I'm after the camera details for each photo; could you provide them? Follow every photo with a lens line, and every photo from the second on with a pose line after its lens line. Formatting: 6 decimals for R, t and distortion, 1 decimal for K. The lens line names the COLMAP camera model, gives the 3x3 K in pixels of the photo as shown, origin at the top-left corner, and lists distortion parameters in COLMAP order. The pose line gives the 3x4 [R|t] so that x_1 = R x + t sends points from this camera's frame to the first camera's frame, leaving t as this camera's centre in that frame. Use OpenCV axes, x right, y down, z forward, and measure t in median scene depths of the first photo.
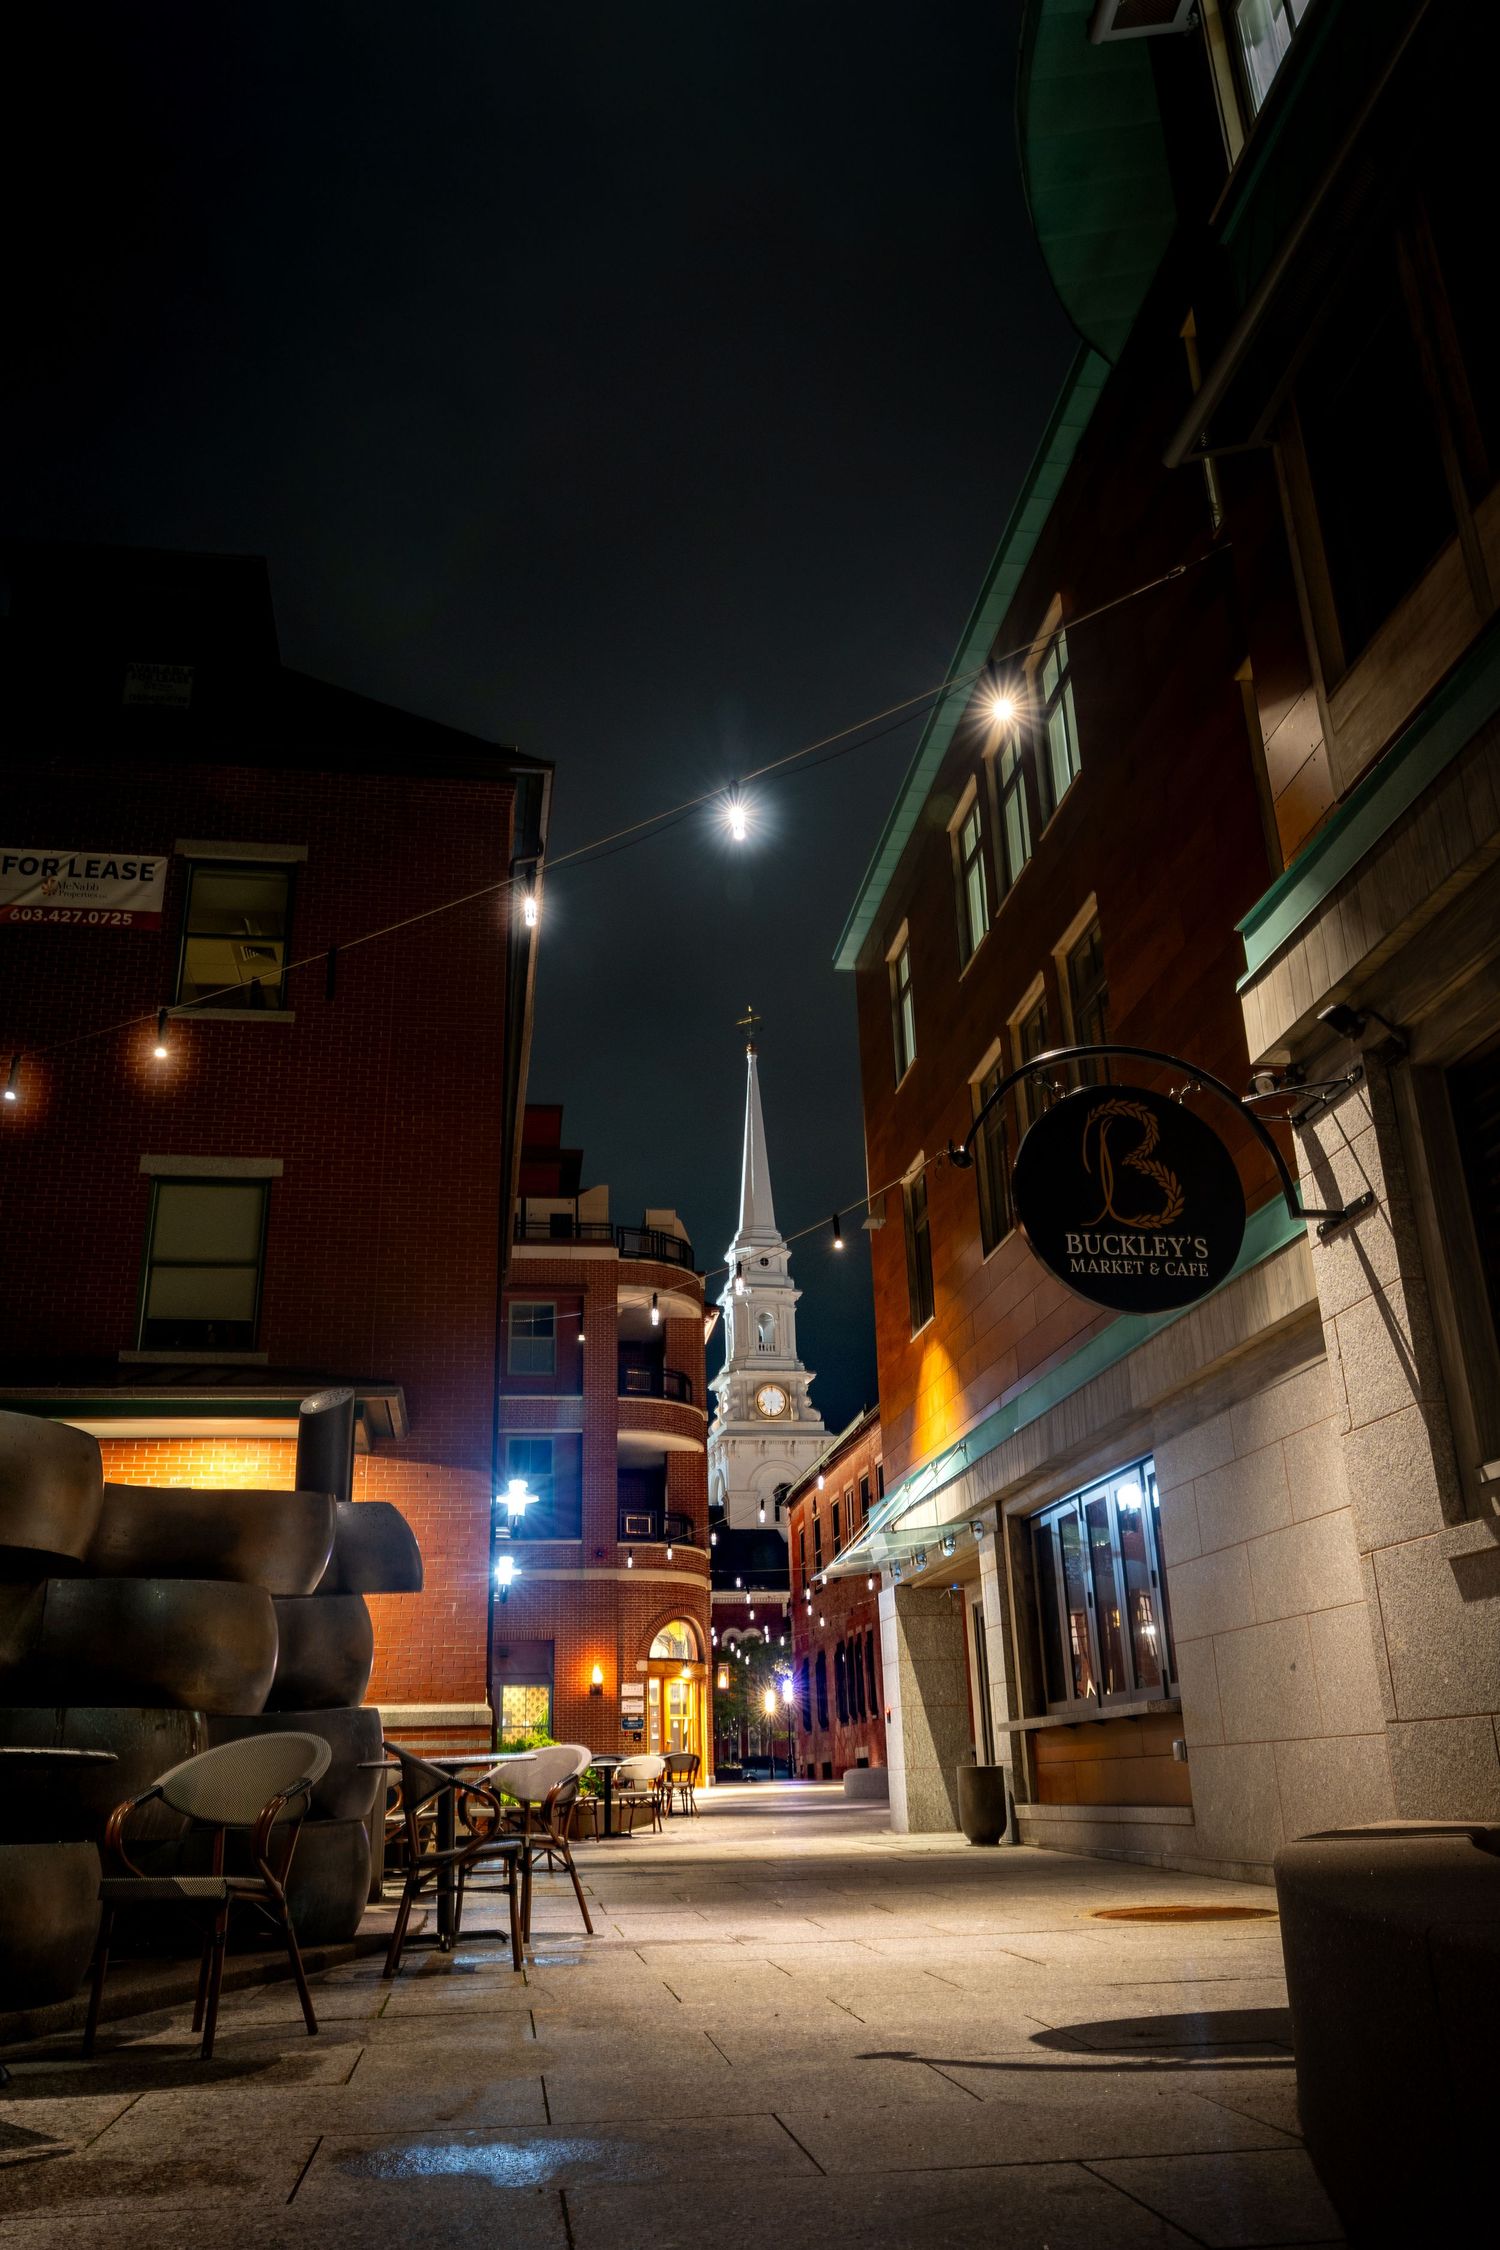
lens RADIAL K [[1828.3, 0, 760.9], [0, 1828.3, 1095.9], [0, 0, 1]] dist [0.007847, 0.002087]
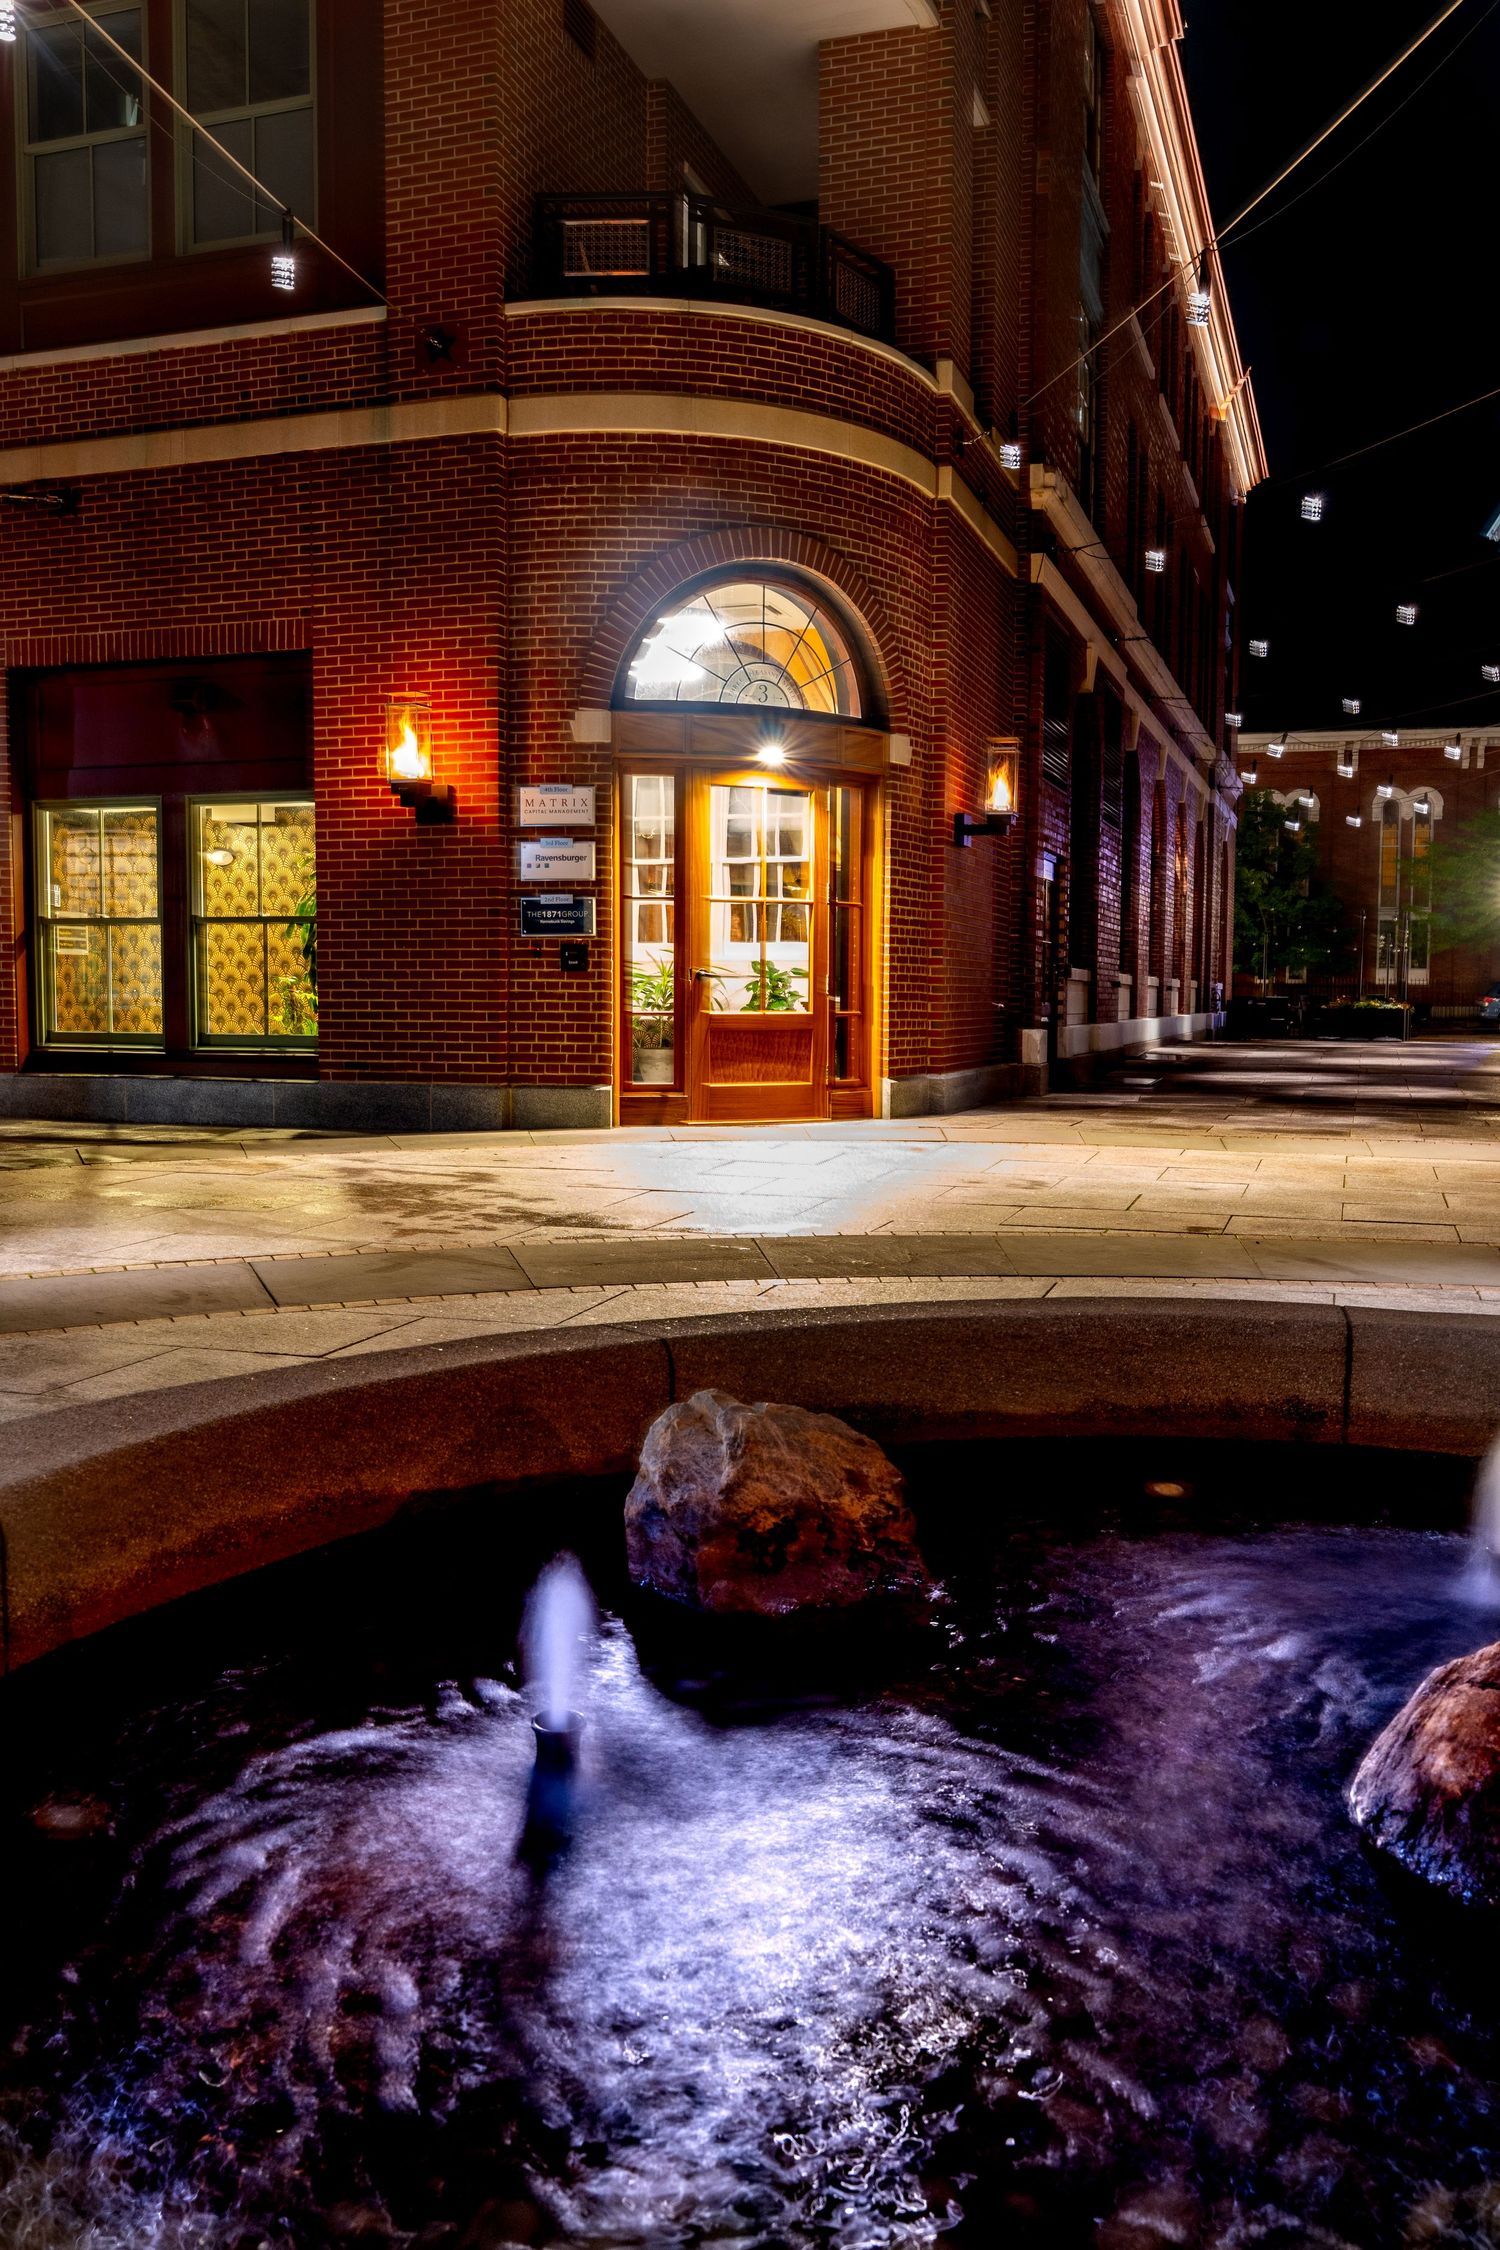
lens RADIAL K [[1787.1, 0, 750.0], [0, 1787.1, 1125.0], [0, 0, 1]] dist [-0.003456, -0.001289]
pose [[0.893046, 0.063286, -0.445493, 0.069116], [0.132046, 0.909610, 0.393920, 0.204916], [0.430155, -0.410614, 0.803967, 0.595281]]
